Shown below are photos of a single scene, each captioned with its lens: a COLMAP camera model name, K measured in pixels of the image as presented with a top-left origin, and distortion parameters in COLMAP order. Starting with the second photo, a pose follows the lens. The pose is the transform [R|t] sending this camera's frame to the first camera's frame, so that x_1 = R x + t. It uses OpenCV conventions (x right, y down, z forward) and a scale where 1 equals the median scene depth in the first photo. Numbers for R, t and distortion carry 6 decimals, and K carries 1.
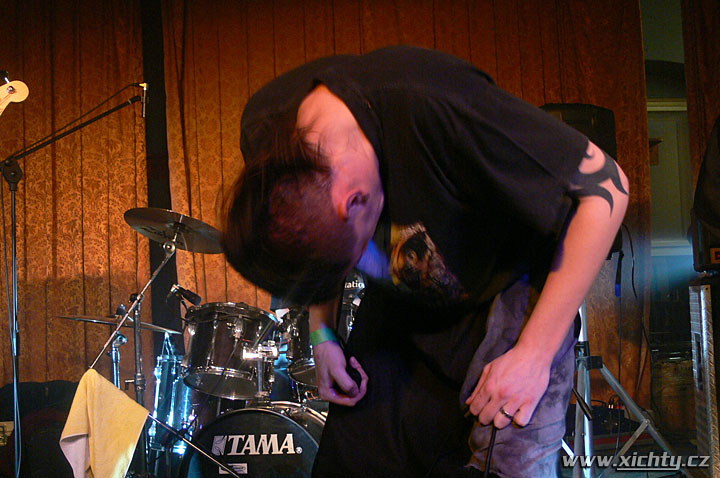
lens RADIAL K [[1035.8, 0, 360.0], [0, 1035.8, 239.0], [0, 0, 1]] dist [-0.071359, 0.004642]
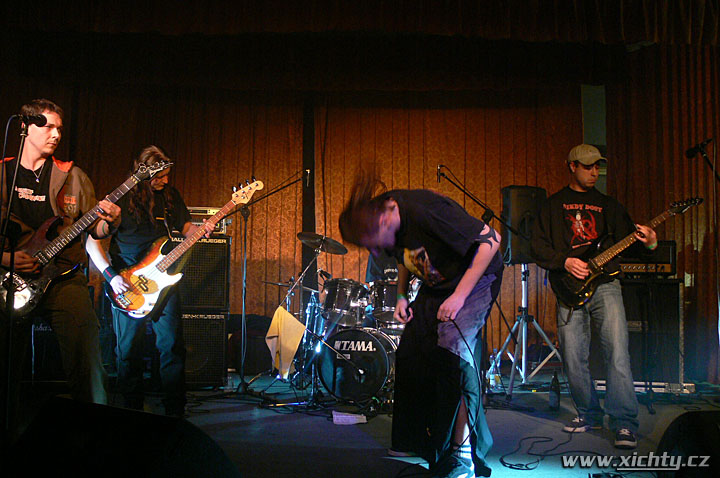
lens RADIAL K [[783.8, 0, 360.0], [0, 783.8, 239.0], [0, 0, 1]] dist [-0.123540, 0.032676]
pose [[0.993477, 0.045329, -0.104633, 0.056652], [-0.044080, 0.998927, 0.014224, -0.036985], [0.105165, -0.009519, 0.994409, -0.494386]]
